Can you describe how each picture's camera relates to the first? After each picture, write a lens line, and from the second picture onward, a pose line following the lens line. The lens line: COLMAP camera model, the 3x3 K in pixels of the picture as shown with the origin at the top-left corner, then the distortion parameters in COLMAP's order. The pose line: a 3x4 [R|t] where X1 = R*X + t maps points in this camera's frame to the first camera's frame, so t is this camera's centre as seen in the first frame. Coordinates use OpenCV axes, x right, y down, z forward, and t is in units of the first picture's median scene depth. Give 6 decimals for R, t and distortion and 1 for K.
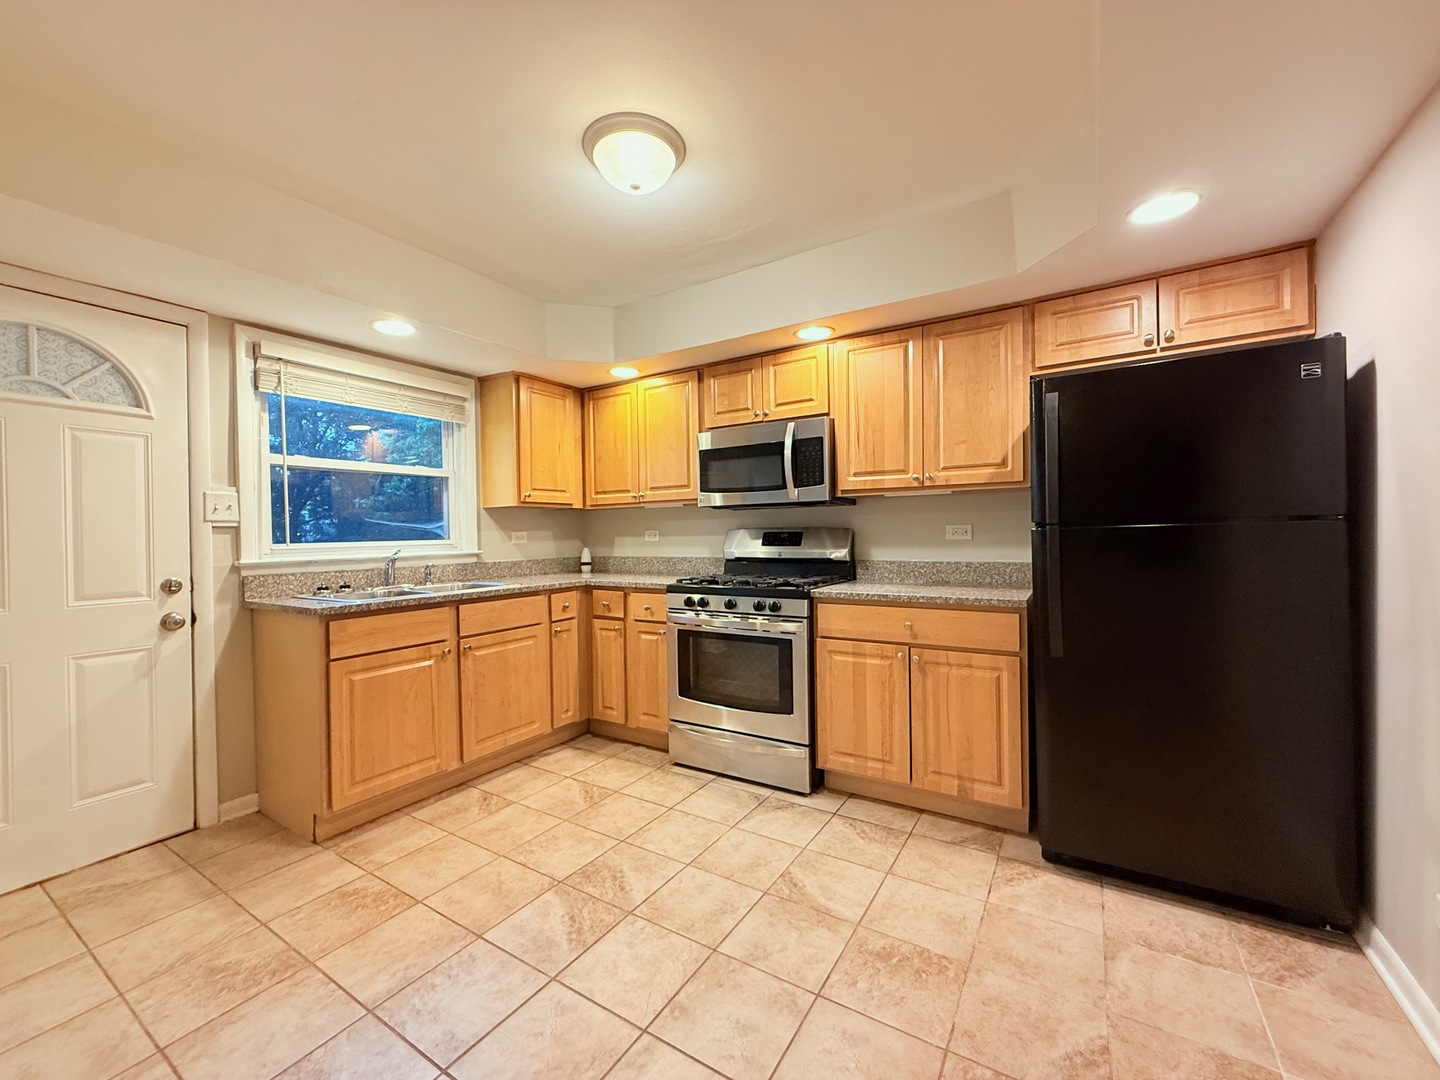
lens RADIAL K [[578.9, 0, 718.8], [0, 578.9, 537.5], [0, 0, 1]] dist [-0.001201, 0.000242]
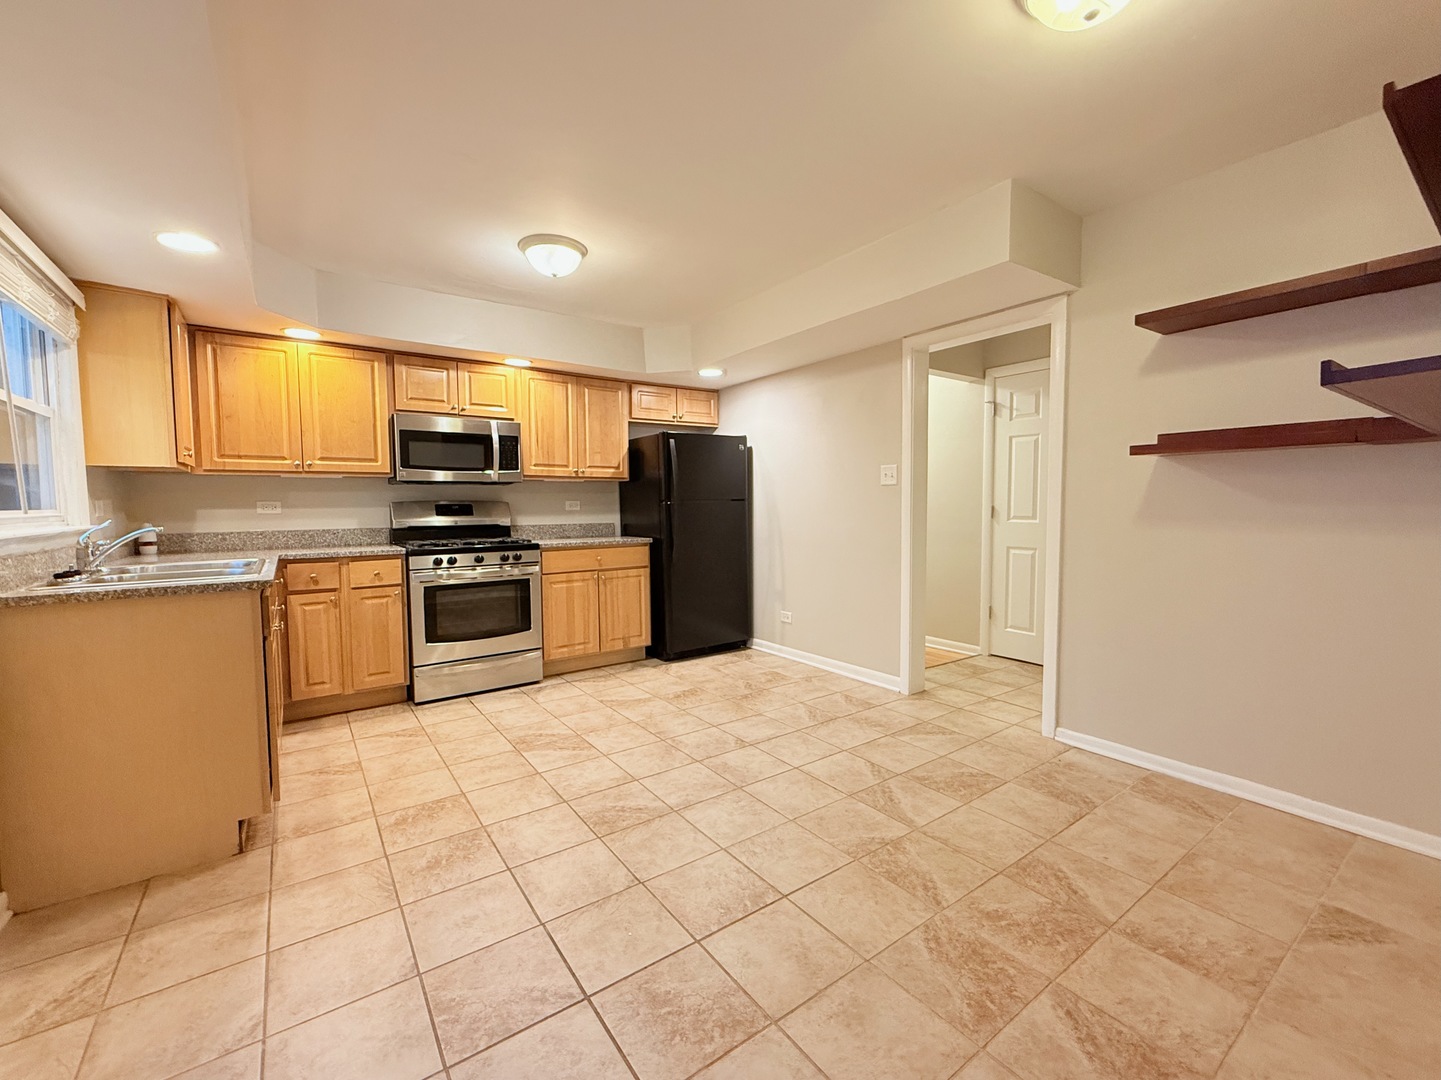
lens RADIAL K [[579.3, 0, 722.0], [0, 579.3, 538.1], [0, 0, 1]] dist [-0.001201, 0.000242]
pose [[0.387541, -0.040812, 0.920949, -1.013012], [0.009897, 0.999146, 0.040112, 0.022955], [-0.921799, -0.006431, 0.387614, 0.000050]]
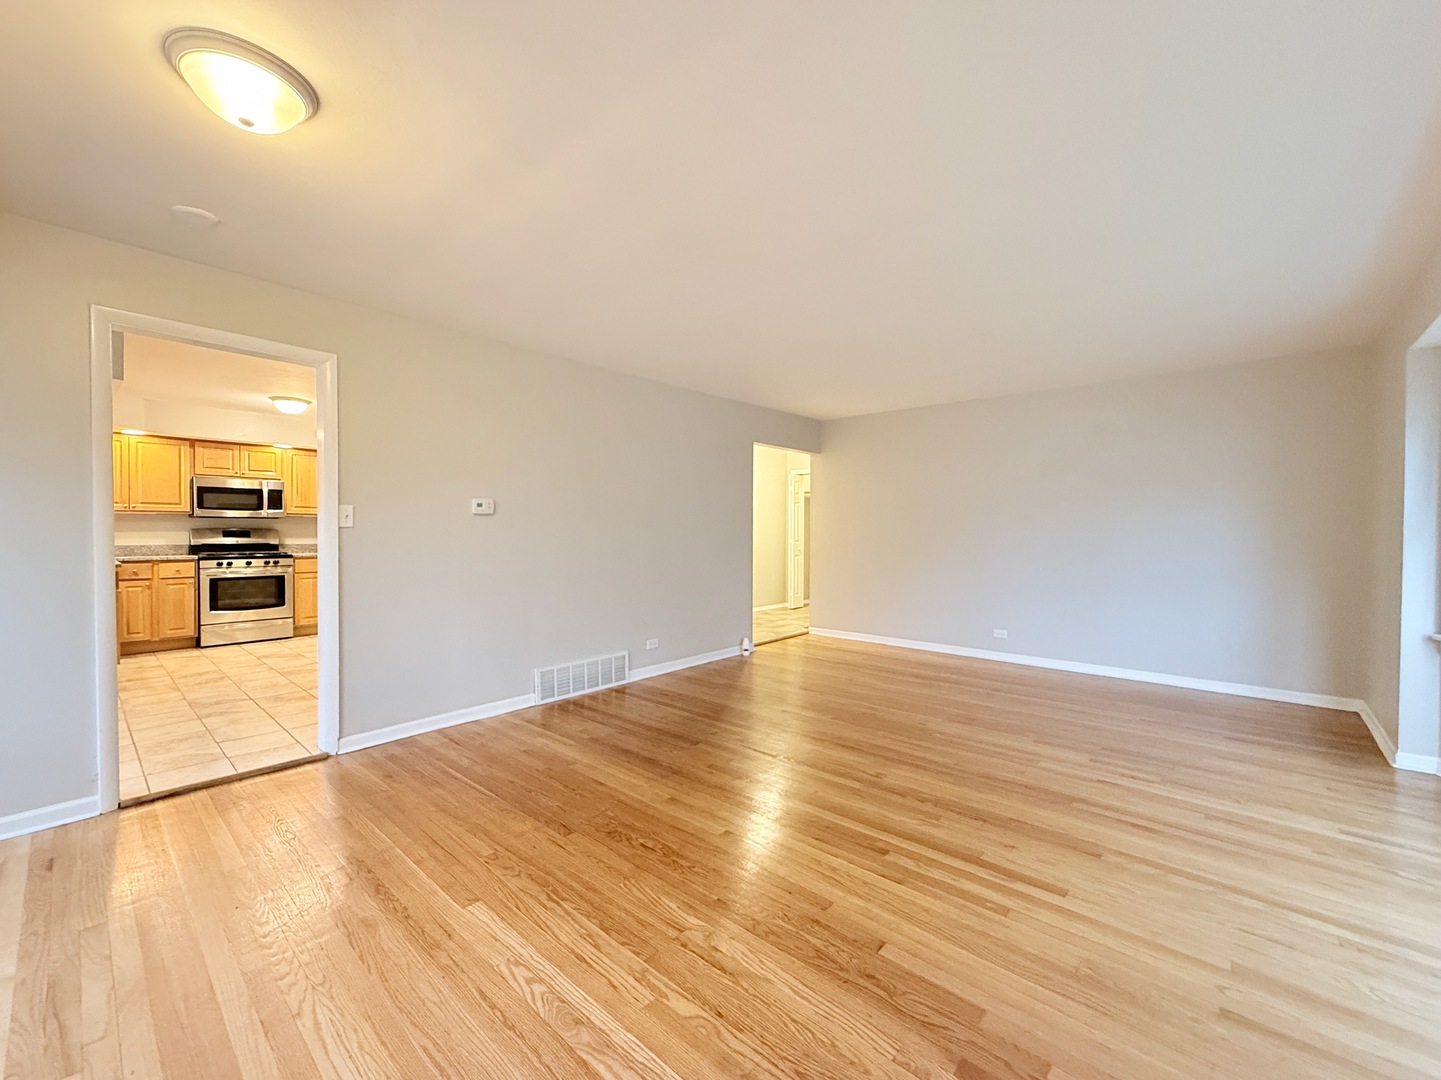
lens RADIAL K [[579.3, 0, 724.2], [0, 579.3, 537.6], [0, 0, 1]] dist [-0.001201, 0.000242]
pose [[0.184747, 0.004628, 0.982775, -1.912904], [0.003109, 0.999981, -0.005293, 0.038118], [-0.982781, 0.004033, 0.184729, -1.249870]]
